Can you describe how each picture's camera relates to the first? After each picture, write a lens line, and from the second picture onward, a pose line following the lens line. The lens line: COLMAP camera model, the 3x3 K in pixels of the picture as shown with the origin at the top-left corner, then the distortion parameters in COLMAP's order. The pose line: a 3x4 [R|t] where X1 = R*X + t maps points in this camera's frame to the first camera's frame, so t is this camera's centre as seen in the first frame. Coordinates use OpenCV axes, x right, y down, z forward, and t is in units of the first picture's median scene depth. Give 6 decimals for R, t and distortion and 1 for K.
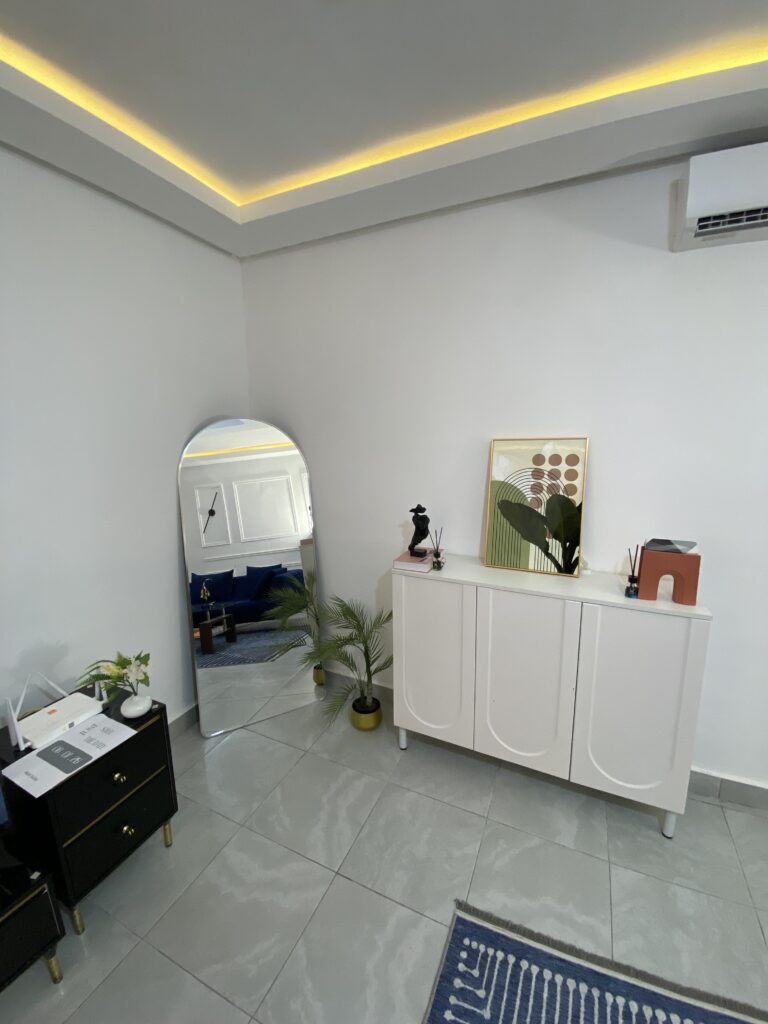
lens RADIAL K [[405.9, 0, 380.5], [0, 405.9, 521.4], [0, 0, 1]] dist [0.026040, -0.018906]
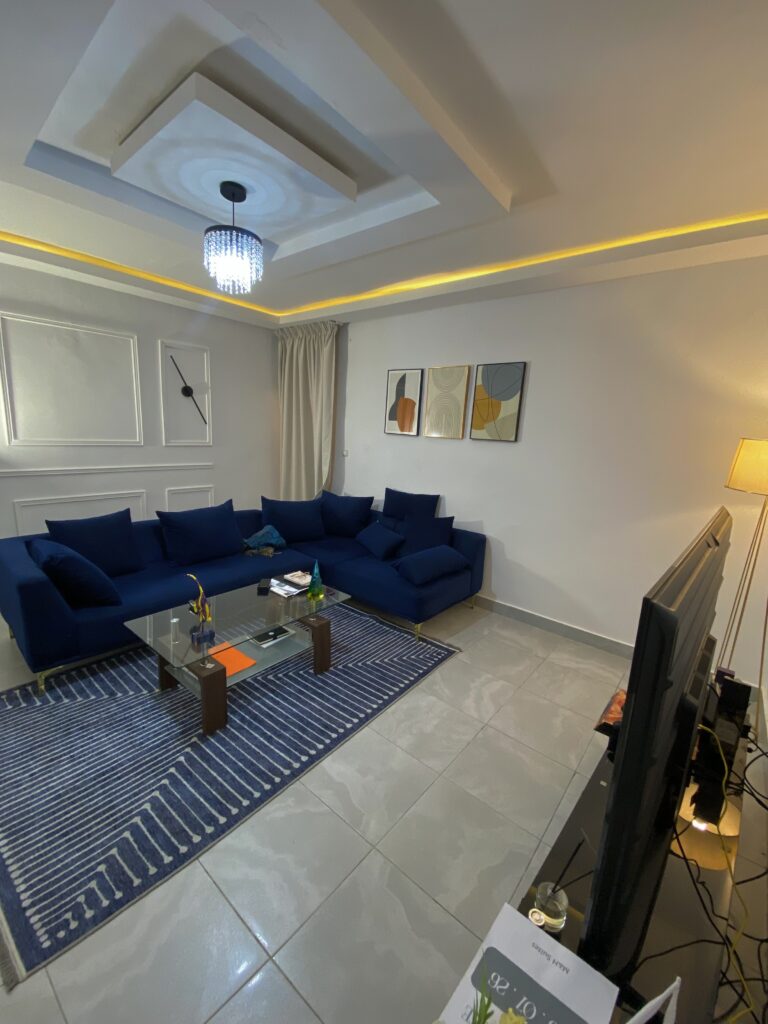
lens RADIAL K [[405.9, 0, 380.5], [0, 405.9, 521.4], [0, 0, 1]] dist [0.026040, -0.018906]
pose [[-0.960430, -0.120468, 0.251121, -0.637885], [-0.010625, 0.916812, 0.399177, -0.230457], [-0.278319, 0.380713, -0.881814, 1.229901]]
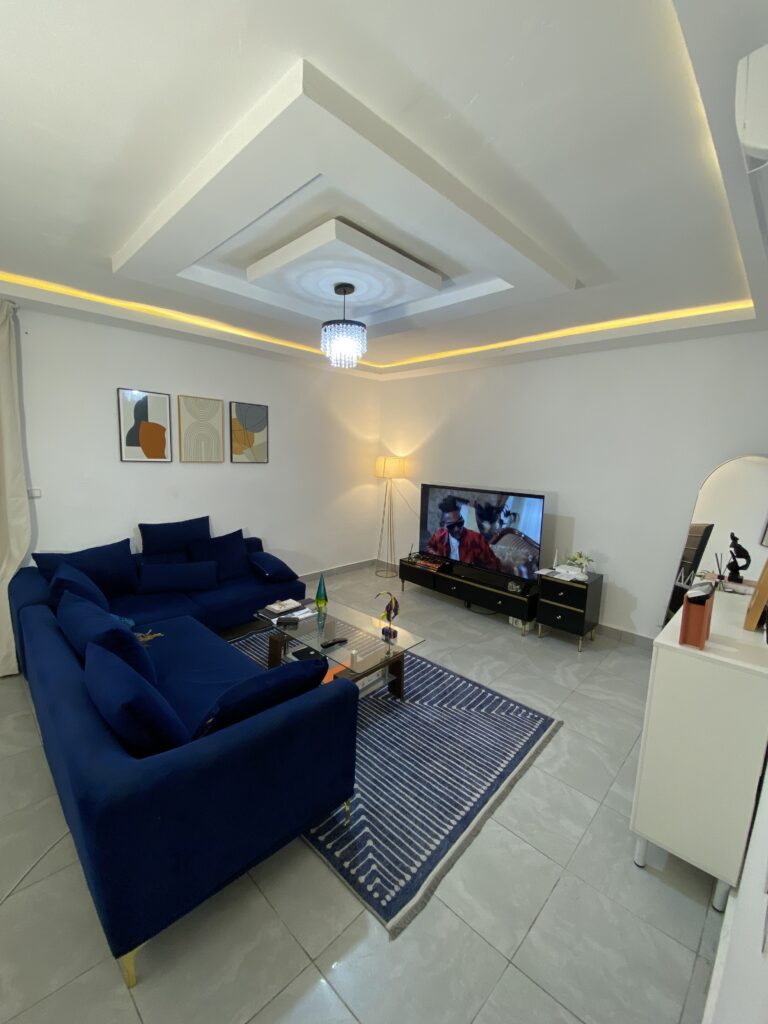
lens RADIAL K [[405.9, 0, 380.5], [0, 405.9, 521.4], [0, 0, 1]] dist [0.026040, -0.018906]
pose [[-0.344585, 0.132369, -0.929376, 2.178747], [-0.203666, 0.955888, 0.211659, -0.132753], [0.916396, 0.262216, -0.302425, 0.637490]]
